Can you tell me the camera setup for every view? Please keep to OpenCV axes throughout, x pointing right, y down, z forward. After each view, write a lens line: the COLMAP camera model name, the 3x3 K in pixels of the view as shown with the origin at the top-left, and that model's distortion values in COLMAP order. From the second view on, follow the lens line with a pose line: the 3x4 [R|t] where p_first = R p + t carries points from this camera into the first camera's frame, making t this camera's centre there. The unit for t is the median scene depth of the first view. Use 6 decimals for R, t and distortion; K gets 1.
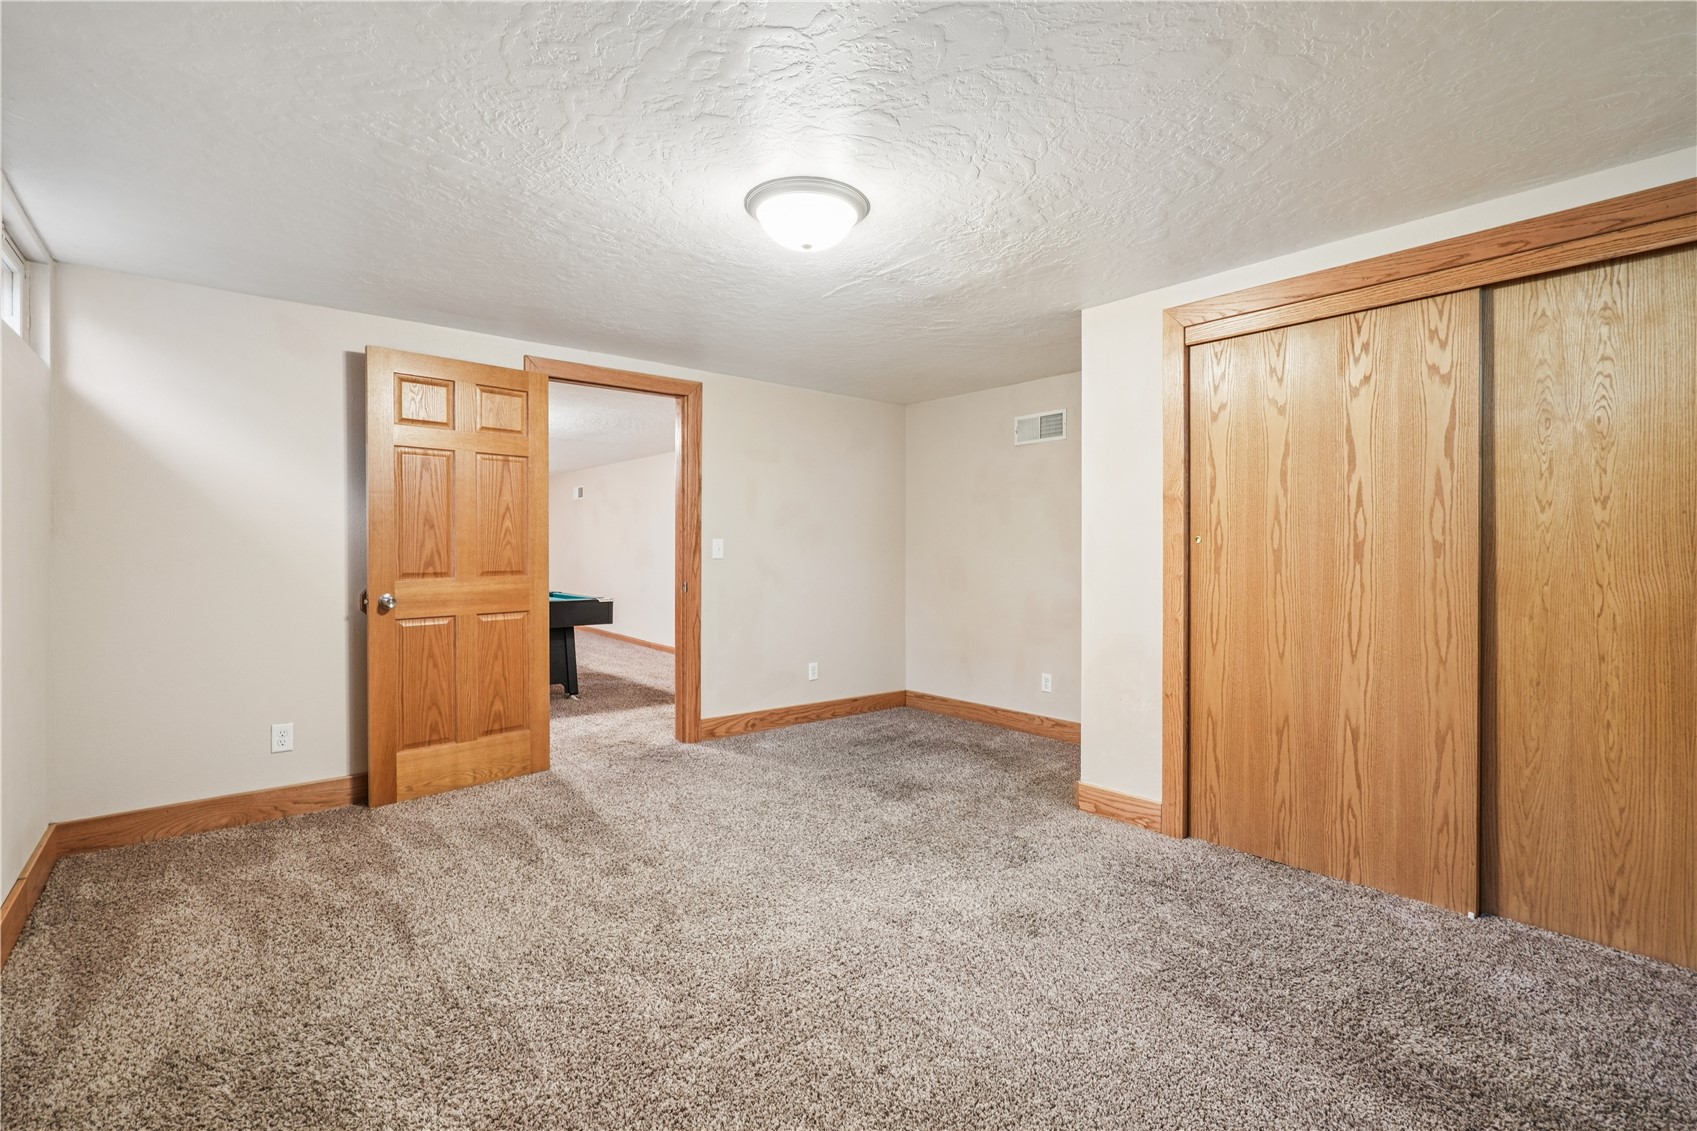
lens RADIAL K [[768.1, 0, 851.2], [0, 768.1, 552.7], [0, 0, 1]] dist [-0.007608, 0.000771]
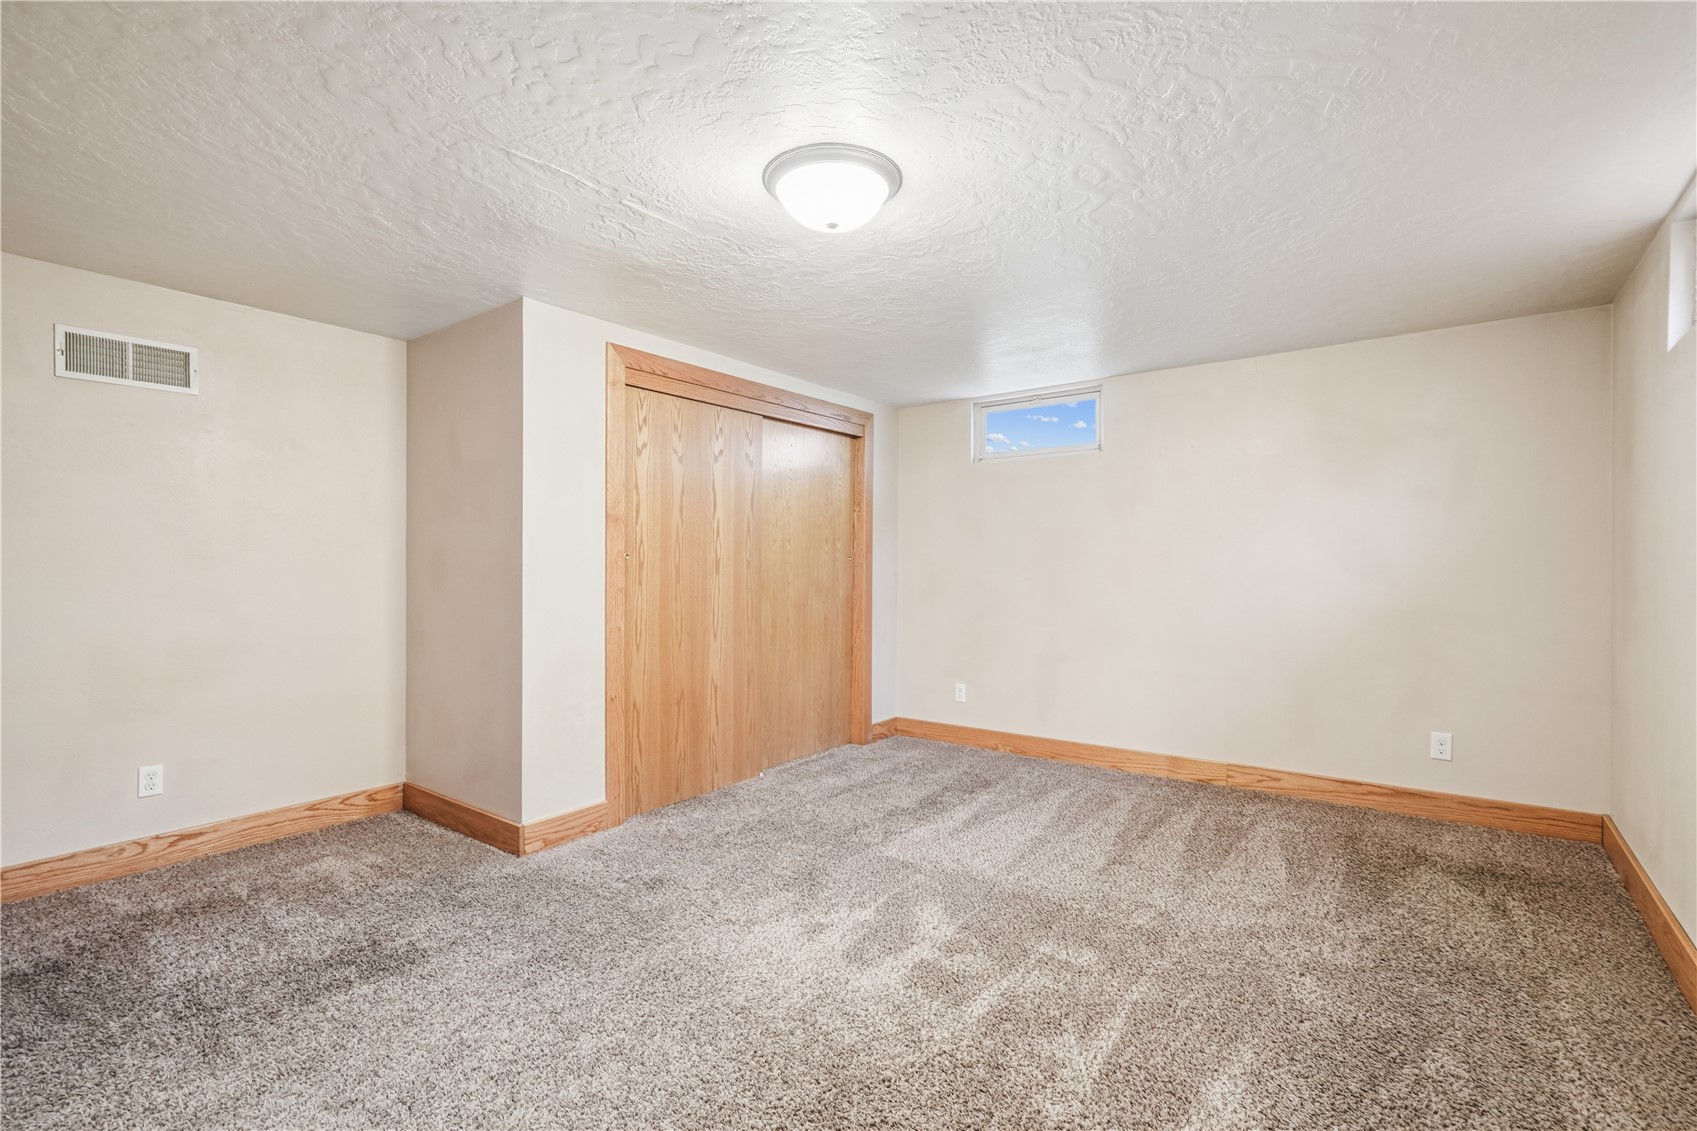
lens RADIAL K [[768.1, 0, 851.8], [0, 768.1, 573.1], [0, 0, 1]] dist [-0.007608, 0.000771]
pose [[-0.220637, -0.008858, 0.975316, -0.777642], [0.004473, 0.999939, 0.010094, -0.001965], [-0.975346, 0.006589, -0.220584, 0.977181]]
